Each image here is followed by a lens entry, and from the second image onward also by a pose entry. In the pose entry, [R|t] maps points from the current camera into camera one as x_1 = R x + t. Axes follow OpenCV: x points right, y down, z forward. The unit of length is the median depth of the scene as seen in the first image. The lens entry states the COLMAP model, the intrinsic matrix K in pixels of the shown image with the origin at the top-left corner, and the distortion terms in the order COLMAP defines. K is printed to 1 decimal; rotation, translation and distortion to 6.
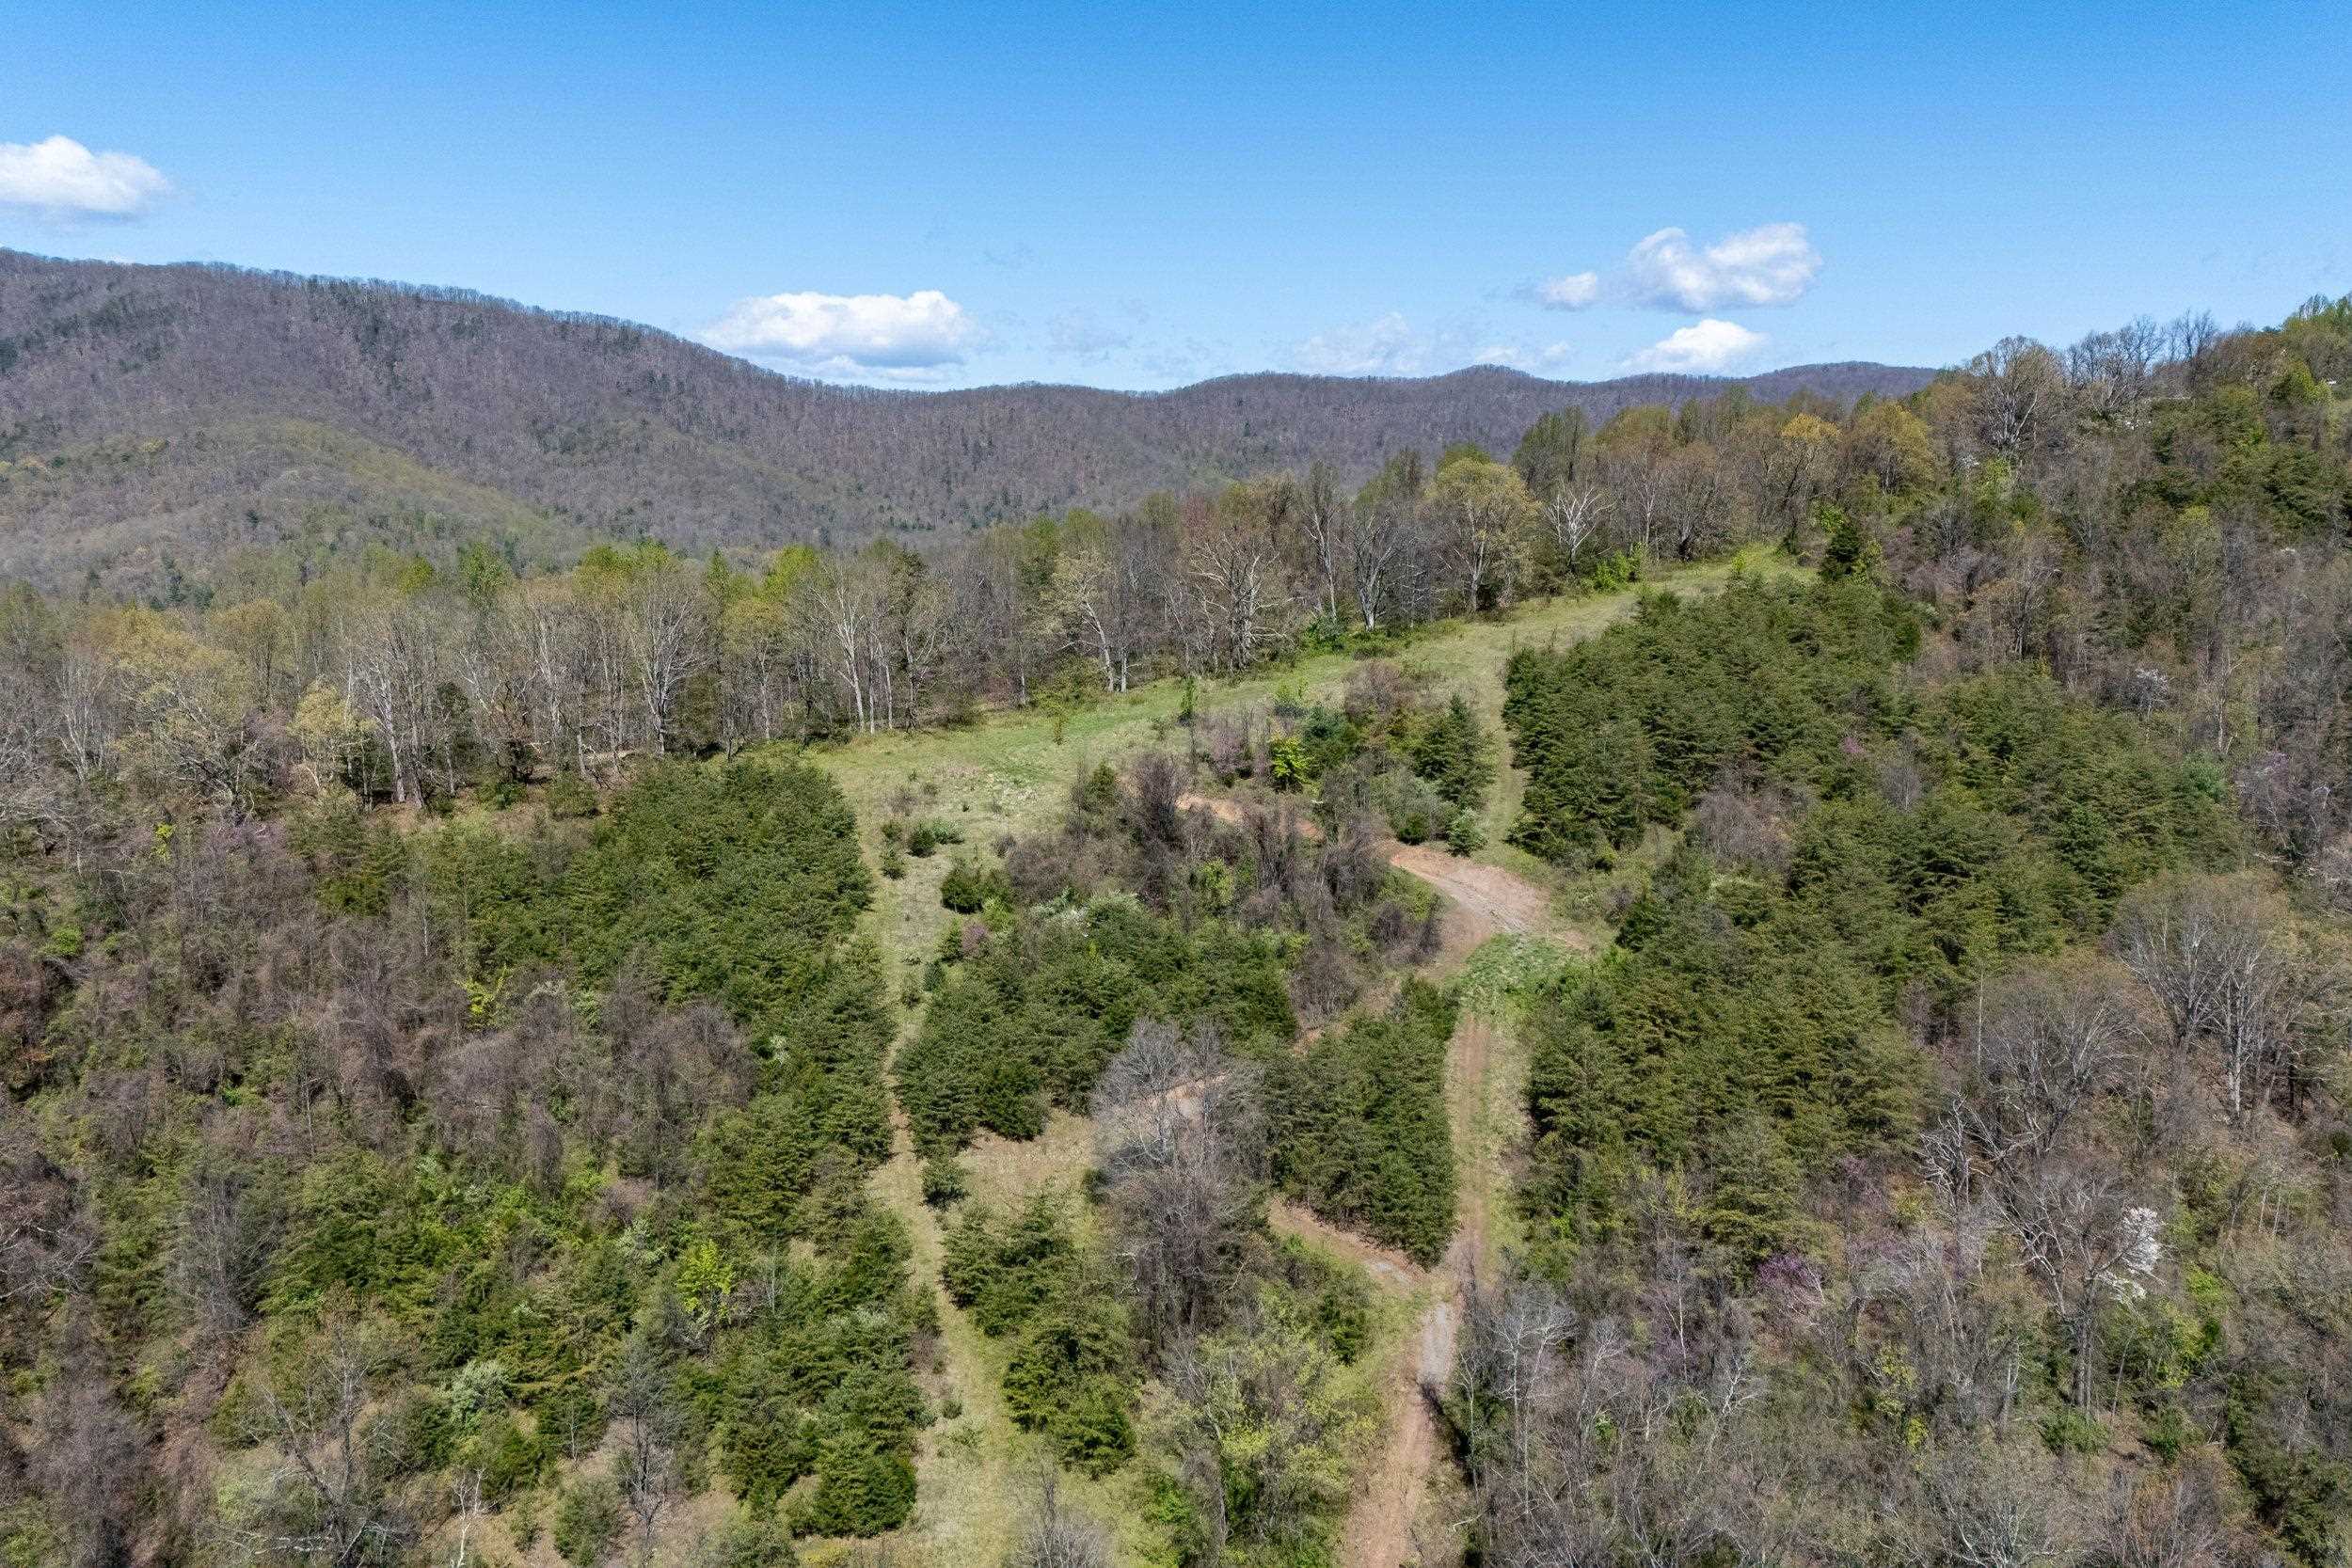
lens RADIAL K [[2033.2, 0, 1175.8], [0, 2033.2, 783.0], [0, 0, 1]] dist [0.094418, -0.113452]
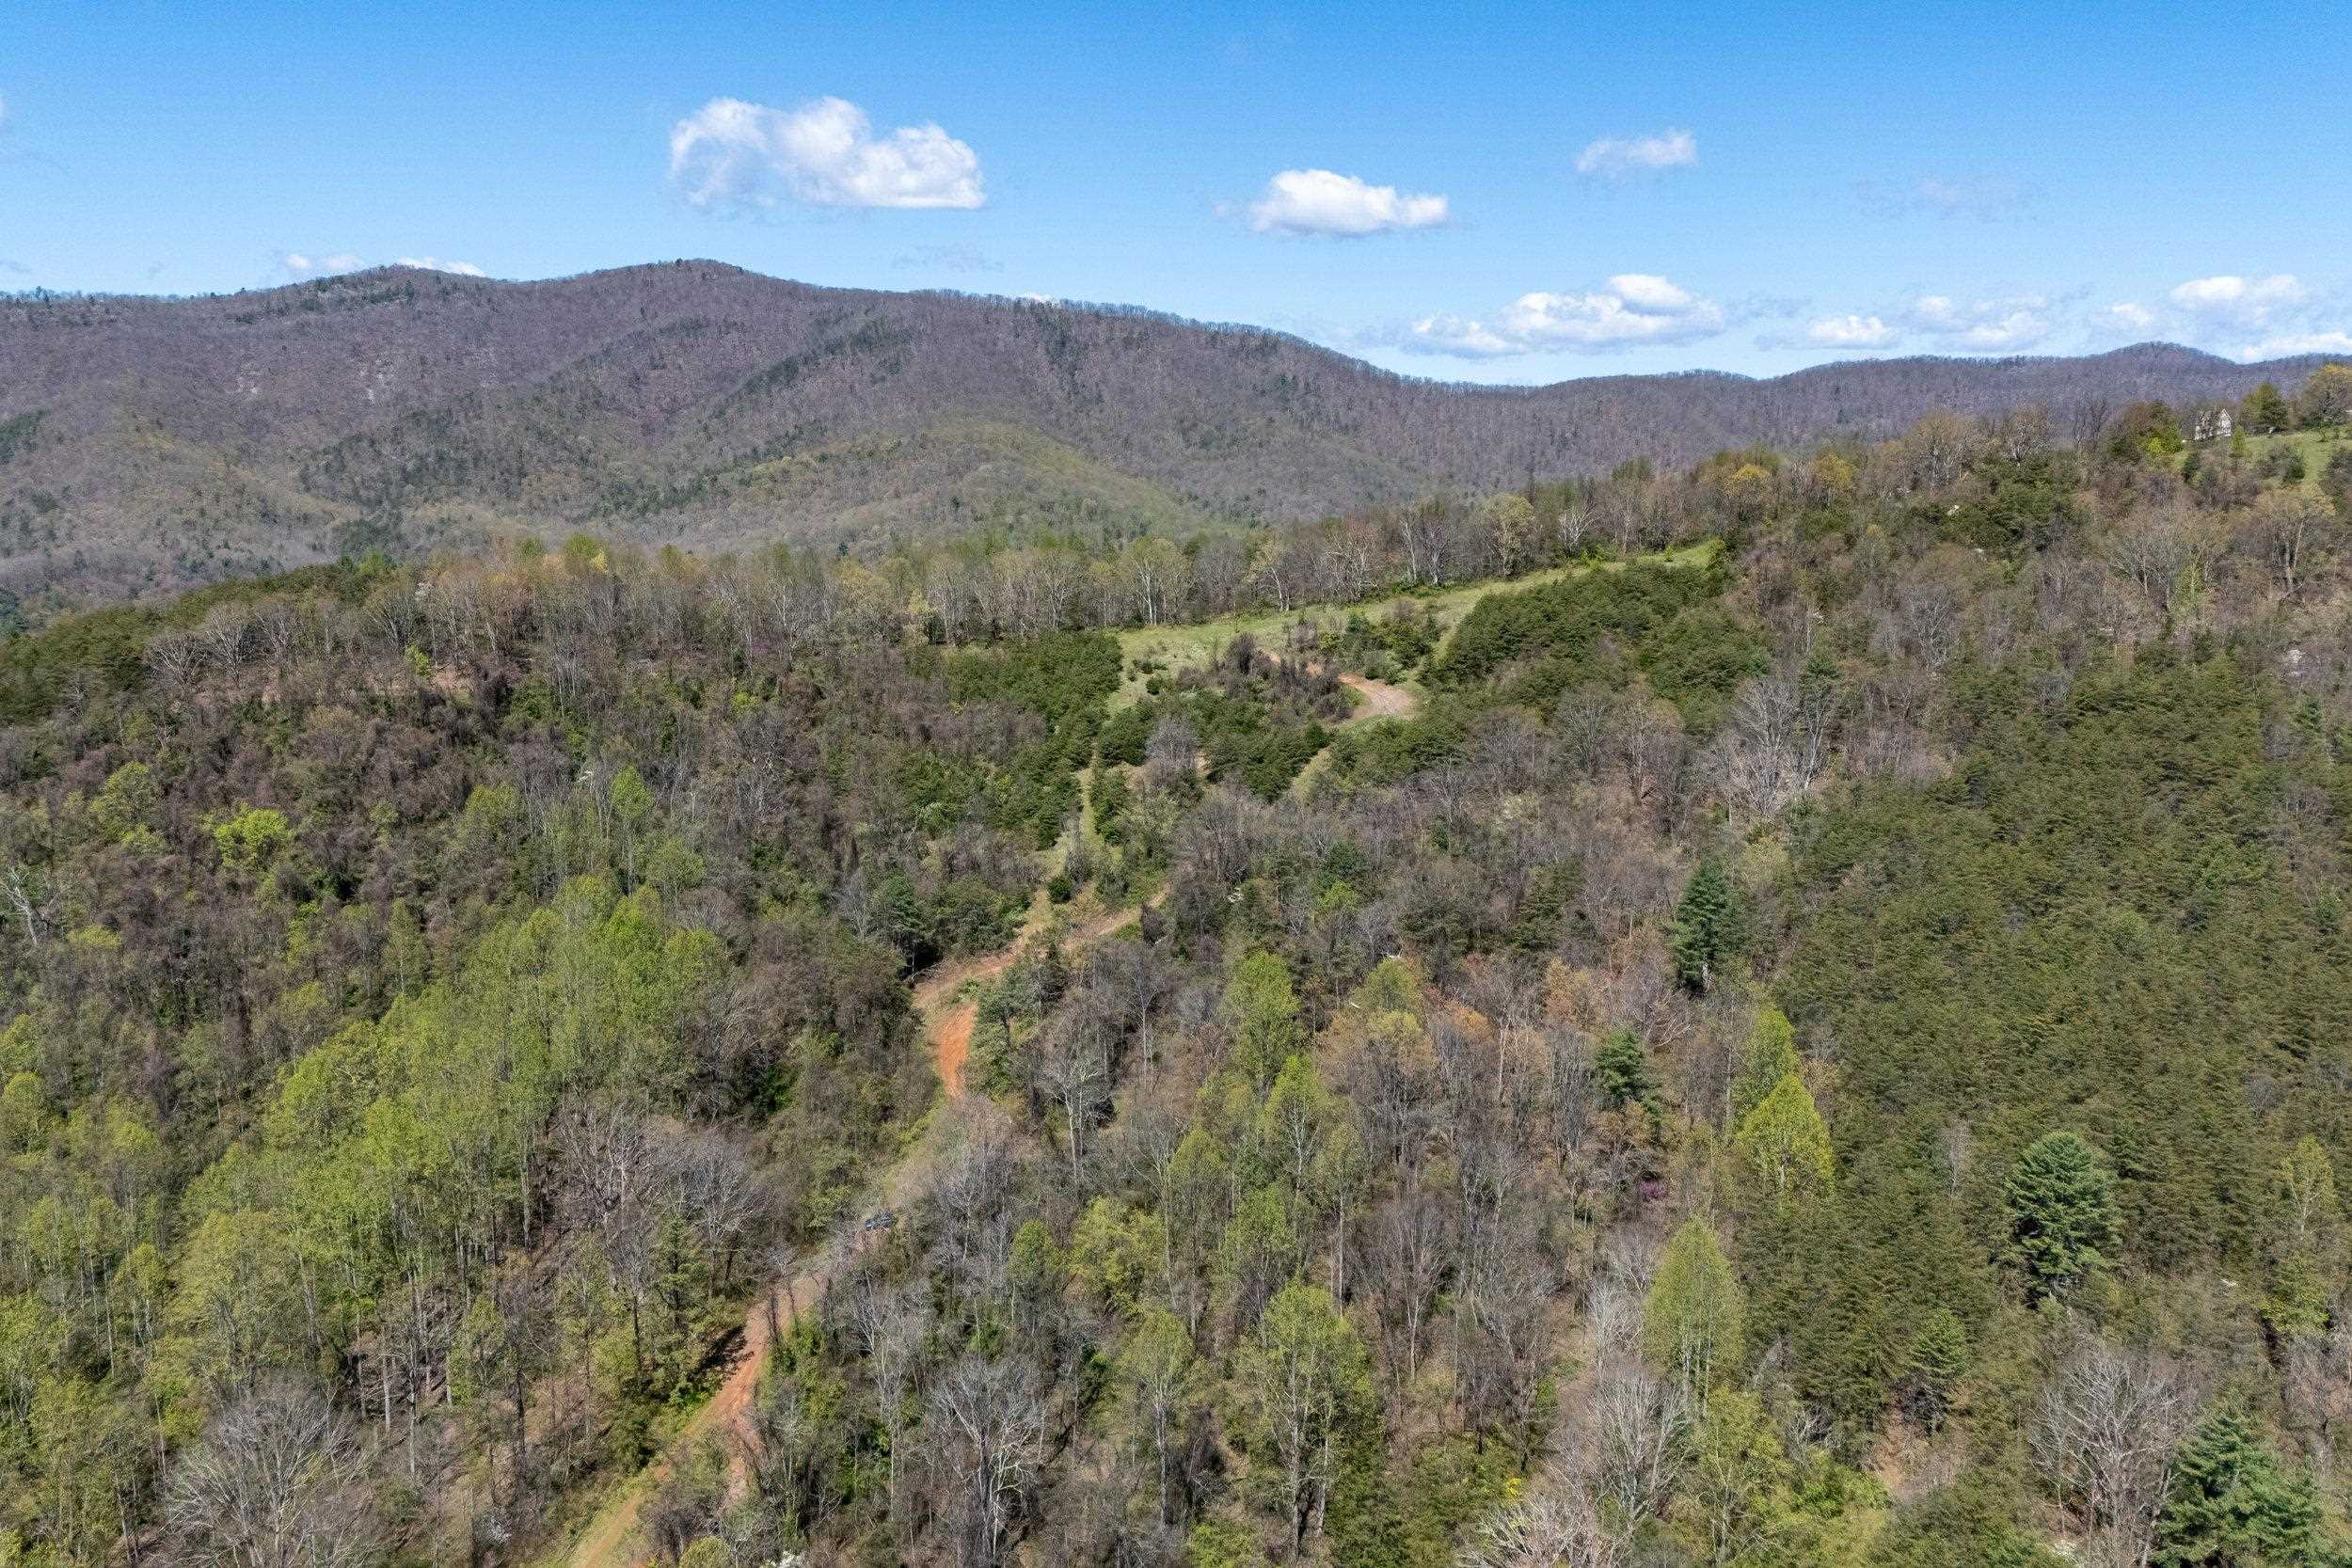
lens RADIAL K [[2025.5, 0, 1178.1], [0, 2025.5, 789.1], [0, 0, 1]] dist [0.131706, -0.248672]
pose [[0.949307, 0.053981, -0.309682, 0.583749], [-0.050040, 0.998533, 0.020662, 0.110032], [0.310343, -0.004118, 0.950616, -1.092857]]
